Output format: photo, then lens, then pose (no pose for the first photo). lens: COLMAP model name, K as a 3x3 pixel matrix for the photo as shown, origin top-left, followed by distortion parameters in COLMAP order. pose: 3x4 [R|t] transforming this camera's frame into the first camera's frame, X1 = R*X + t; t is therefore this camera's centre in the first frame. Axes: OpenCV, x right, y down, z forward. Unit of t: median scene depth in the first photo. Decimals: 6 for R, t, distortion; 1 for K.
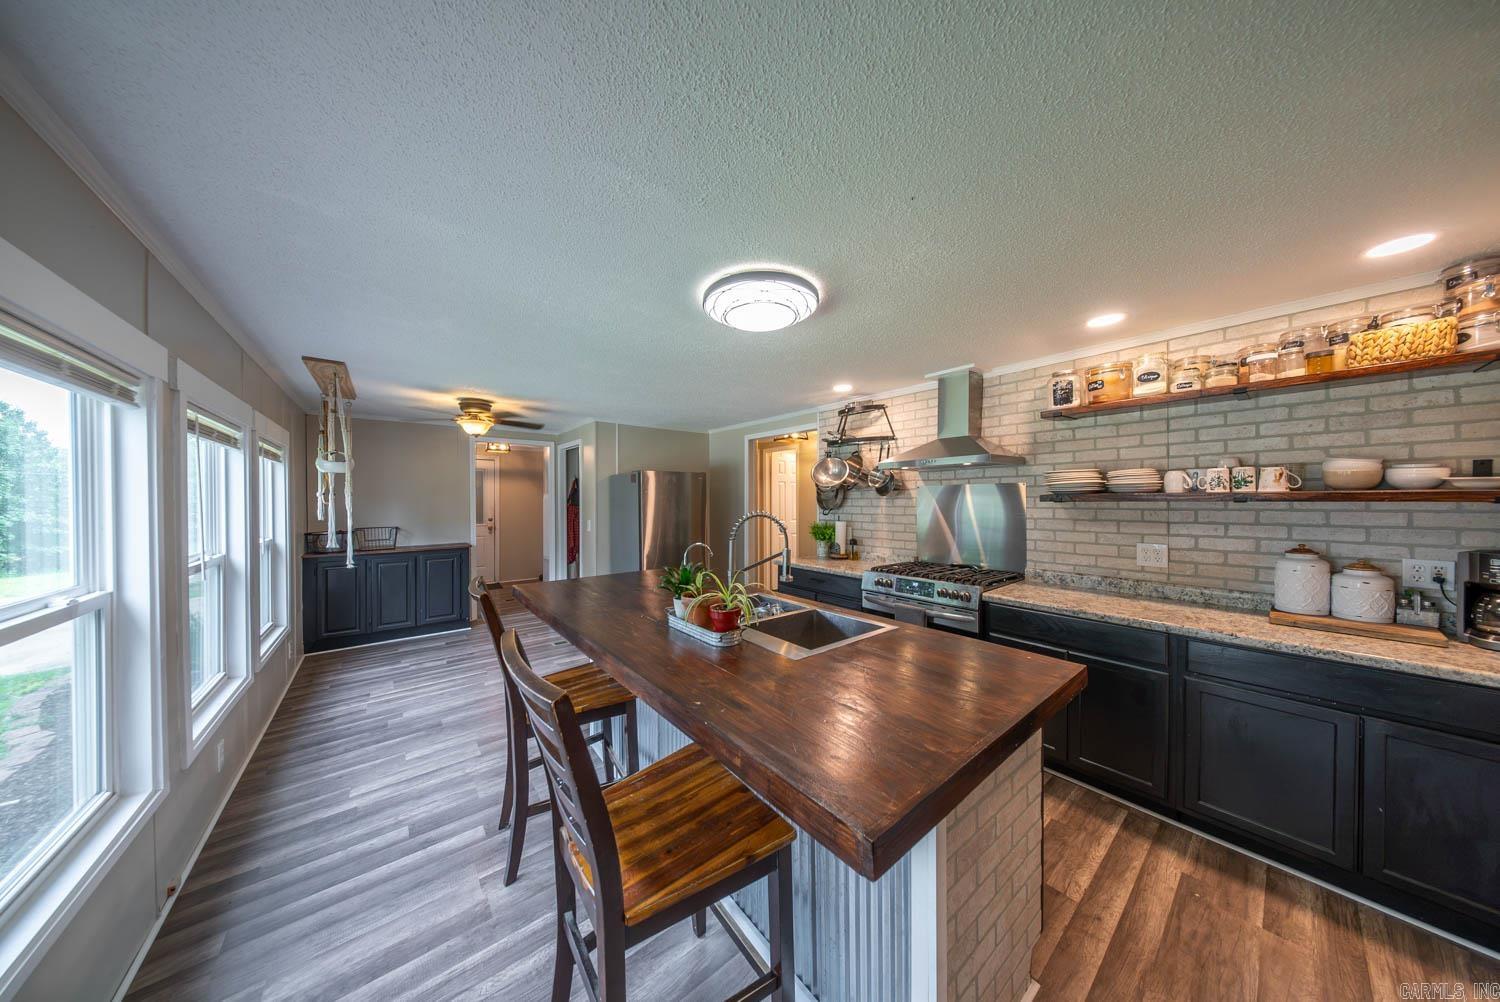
lens RADIAL K [[442.9, 0, 756.0], [0, 442.9, 500.3], [0, 0, 1]] dist [0.003587, -0.000952]
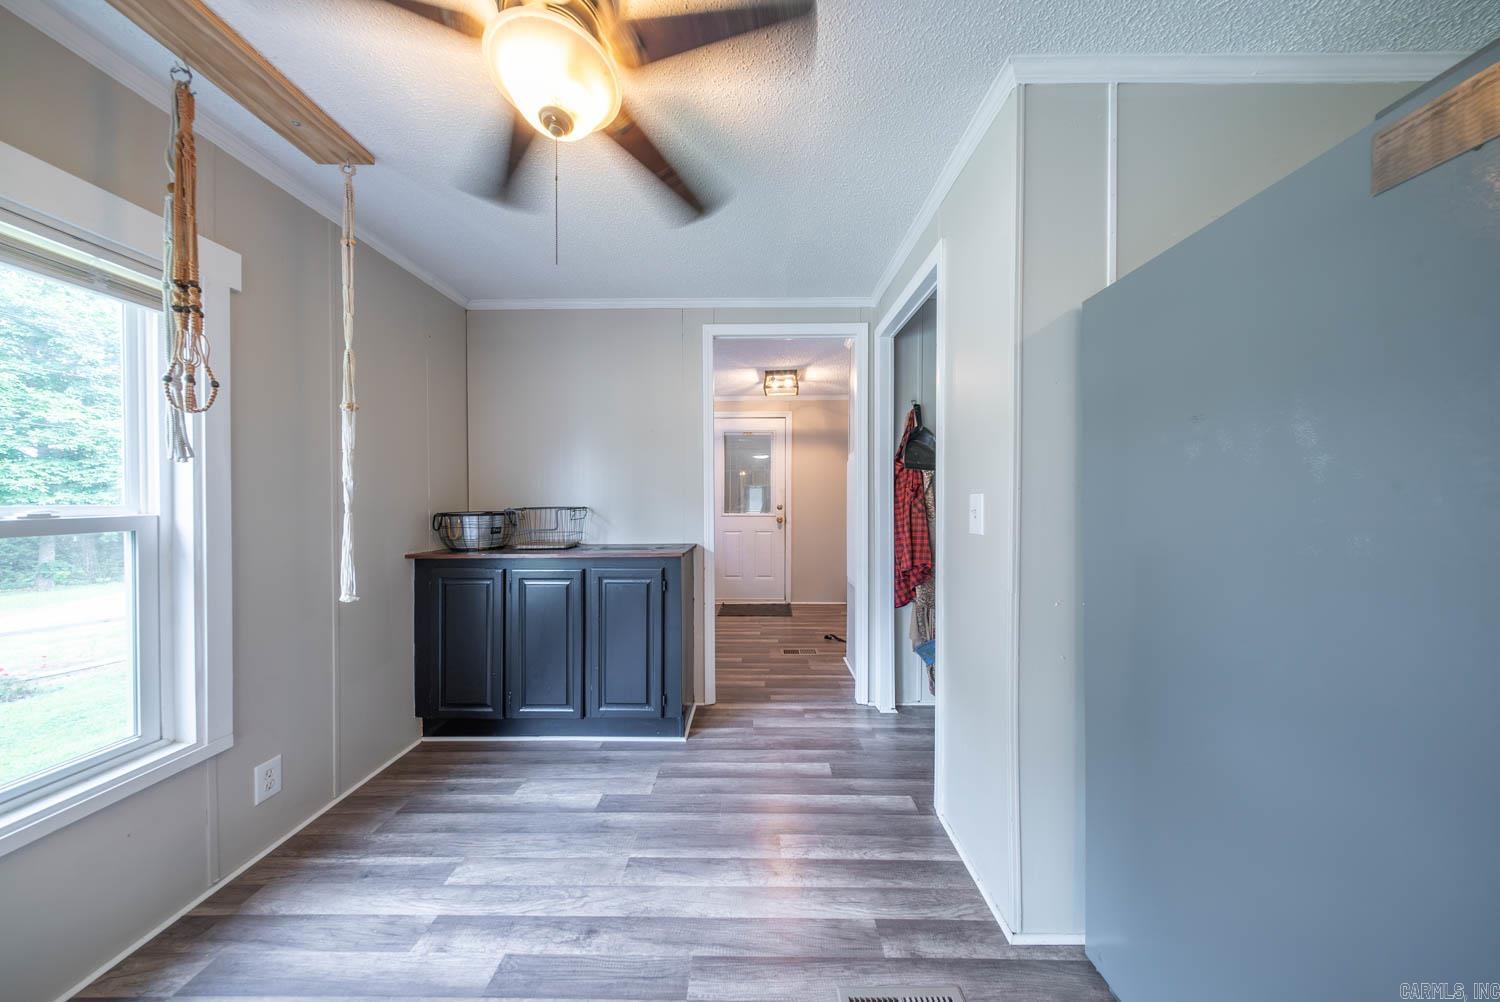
lens RADIAL K [[442.9, 0, 748.3], [0, 442.9, 501.0], [0, 0, 1]] dist [0.003587, -0.000952]
pose [[0.761731, 0.004097, -0.647881, -0.278777], [-0.004295, 0.999990, 0.001273, 0.045073], [0.647880, 0.001813, 0.761741, 0.631598]]
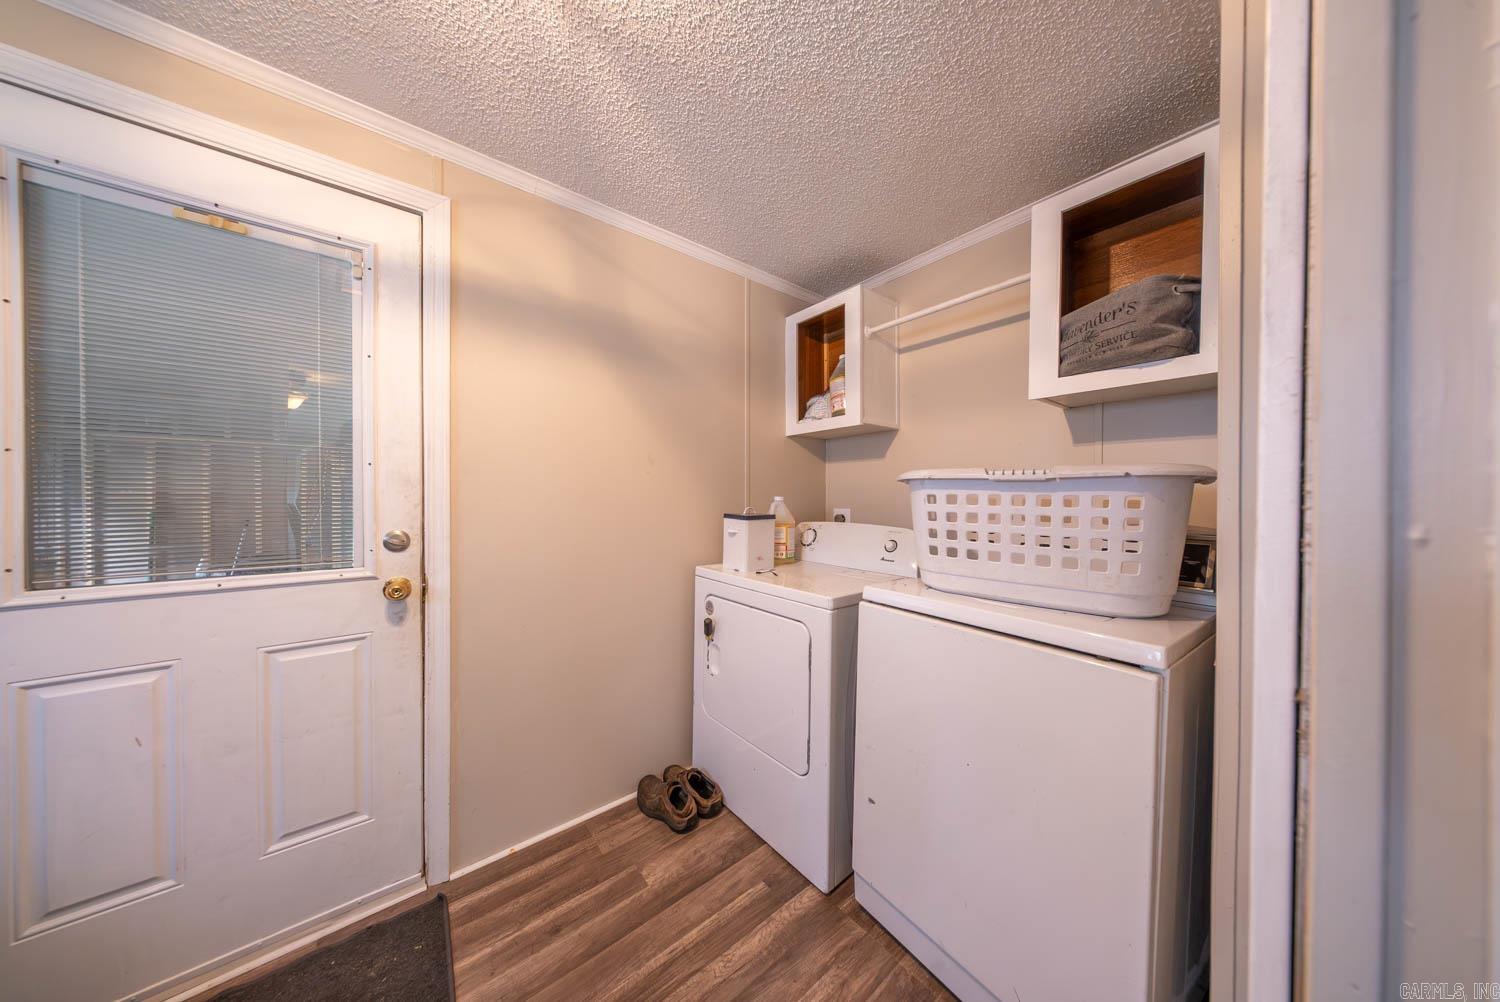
lens RADIAL K [[442.9, 0, 750.5], [0, 442.9, 502.1], [0, 0, 1]] dist [0.003587, -0.000952]
pose [[0.999960, 0.001000, -0.008927, -0.621538], [-0.000950, 0.999984, 0.005629, 0.035412], [0.008932, -0.005620, 0.999944, 1.122898]]
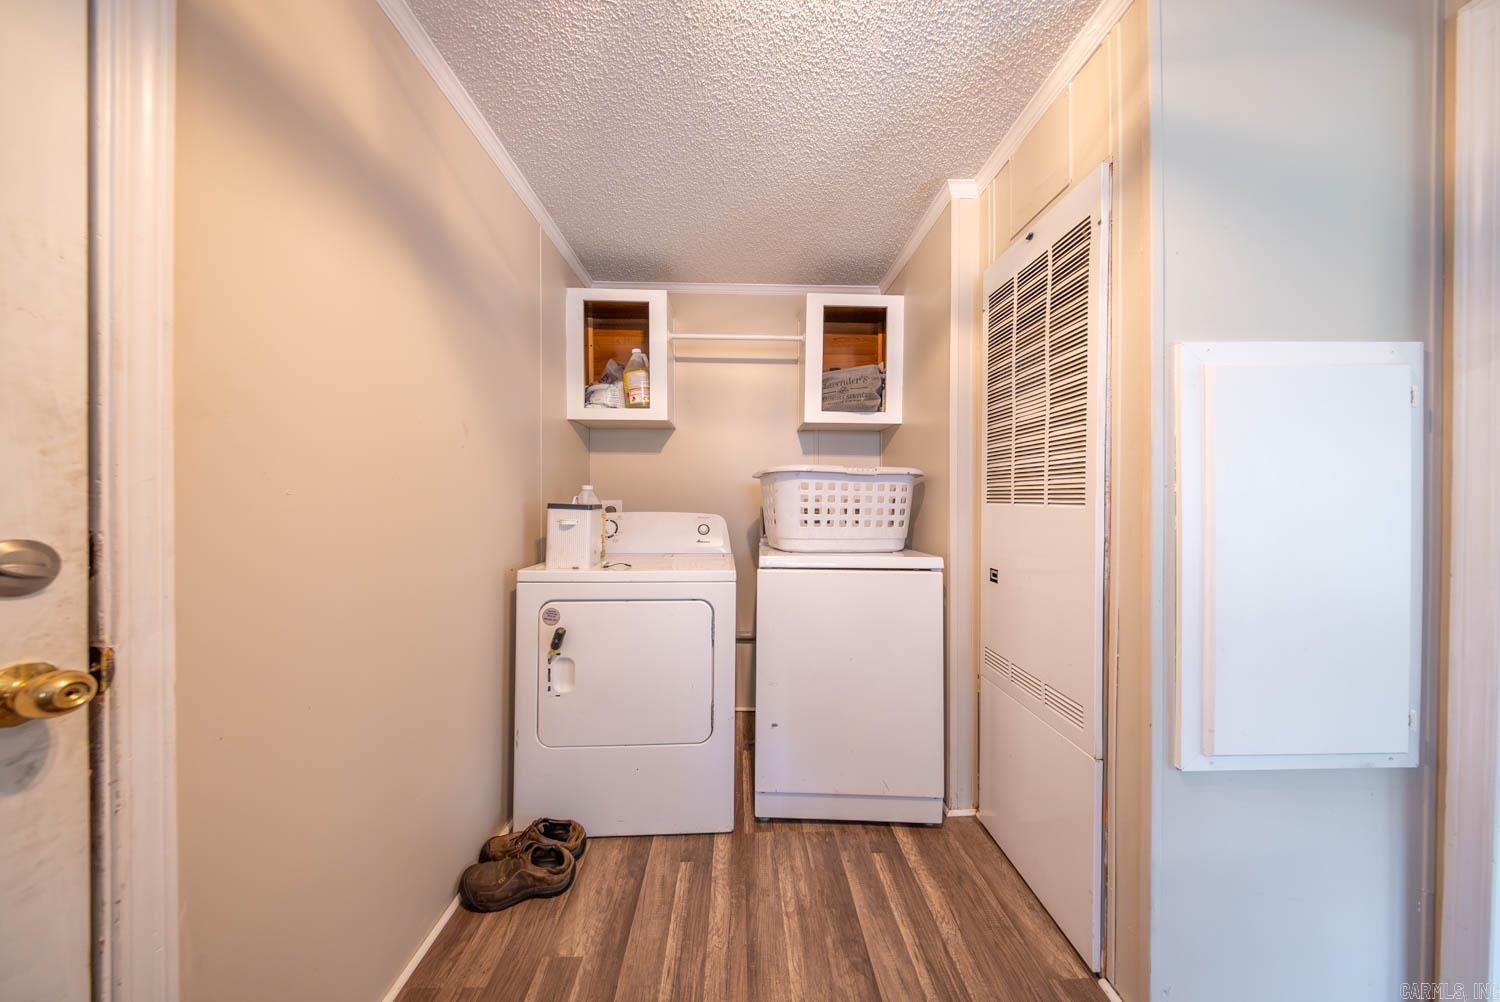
lens RADIAL K [[442.9, 0, 749.9], [0, 442.9, 501.5], [0, 0, 1]] dist [0.003587, -0.000952]
pose [[0.612793, -0.003093, 0.790238, -0.794955], [0.000568, 0.999994, 0.003473, 0.044325], [-0.790243, -0.001680, 0.612791, 1.187436]]
